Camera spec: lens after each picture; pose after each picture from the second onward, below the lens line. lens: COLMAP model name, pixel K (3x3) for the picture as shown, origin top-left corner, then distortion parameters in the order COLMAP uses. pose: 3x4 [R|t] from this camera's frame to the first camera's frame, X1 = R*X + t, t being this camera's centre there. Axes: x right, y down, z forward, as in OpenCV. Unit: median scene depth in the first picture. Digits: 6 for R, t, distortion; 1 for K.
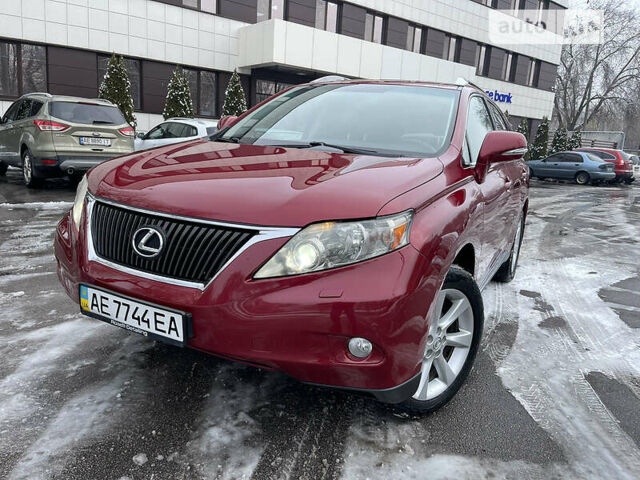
lens RADIAL K [[481.5, 0, 320.0], [0, 481.5, 240.0], [0, 0, 1]] dist [0.062309, -0.085972]
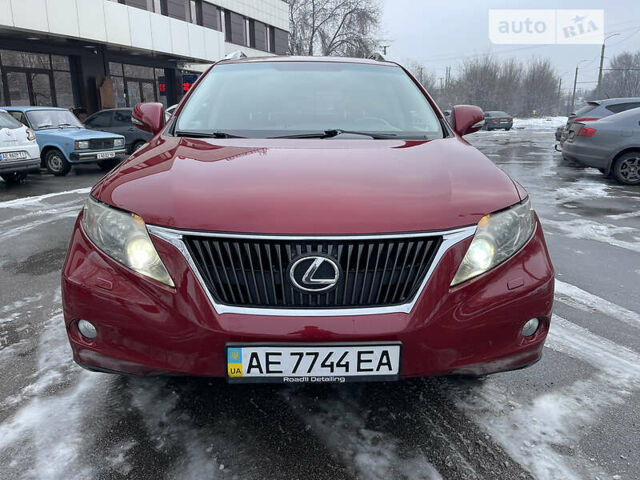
lens RADIAL K [[481.5, 0, 320.0], [0, 481.5, 240.0], [0, 0, 1]] dist [0.062309, -0.085972]
pose [[0.864337, -0.189134, 0.465993, -0.699570], [0.158235, 0.981804, 0.104990, -0.133693], [-0.477371, -0.017011, 0.878537, 0.262991]]
